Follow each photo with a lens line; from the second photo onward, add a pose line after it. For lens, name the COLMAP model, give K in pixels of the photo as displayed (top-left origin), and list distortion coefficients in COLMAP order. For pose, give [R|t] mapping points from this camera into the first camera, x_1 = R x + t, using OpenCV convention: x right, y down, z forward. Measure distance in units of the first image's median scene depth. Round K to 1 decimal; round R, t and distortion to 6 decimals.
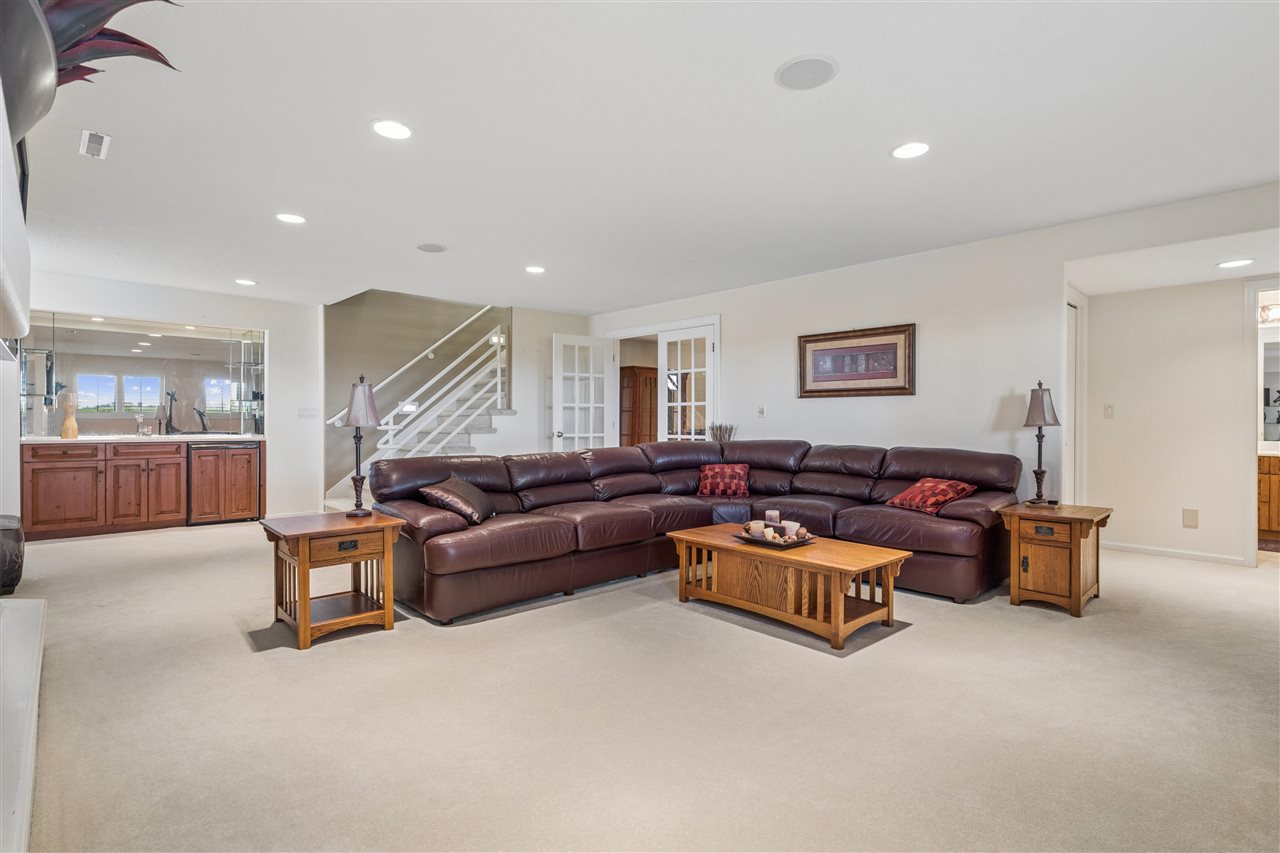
lens RADIAL K [[586.8, 0, 640.0], [0, 586.8, 426.5], [0, 0, 1]] dist [-0.003872, -0.000613]
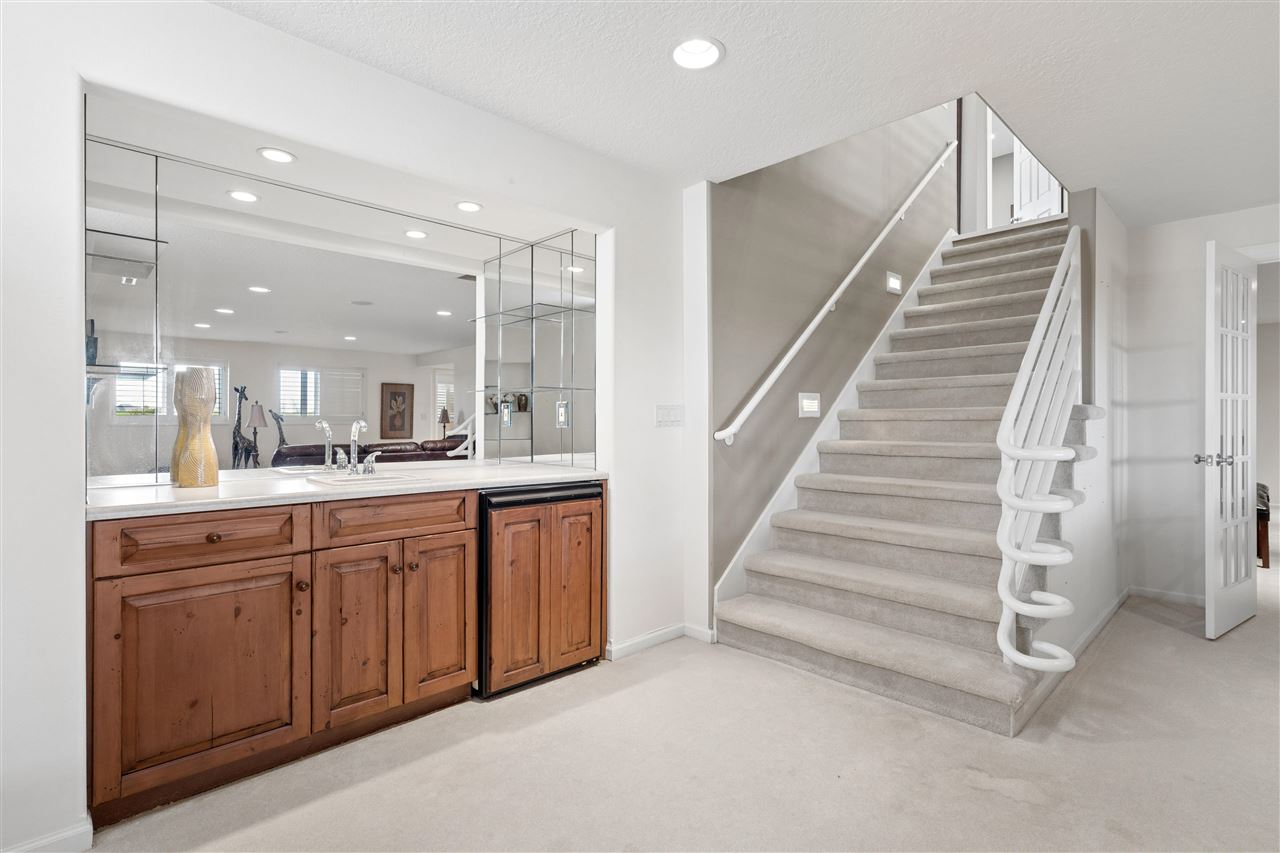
lens RADIAL K [[602.8, 0, 641.4], [0, 602.8, 424.1], [0, 0, 1]] dist [-0.000223, -0.000171]
pose [[0.999840, -0.004996, -0.017161, -0.687400], [0.004912, 0.999976, -0.004897, -0.016330], [0.017185, 0.004812, 0.999841, 0.618672]]
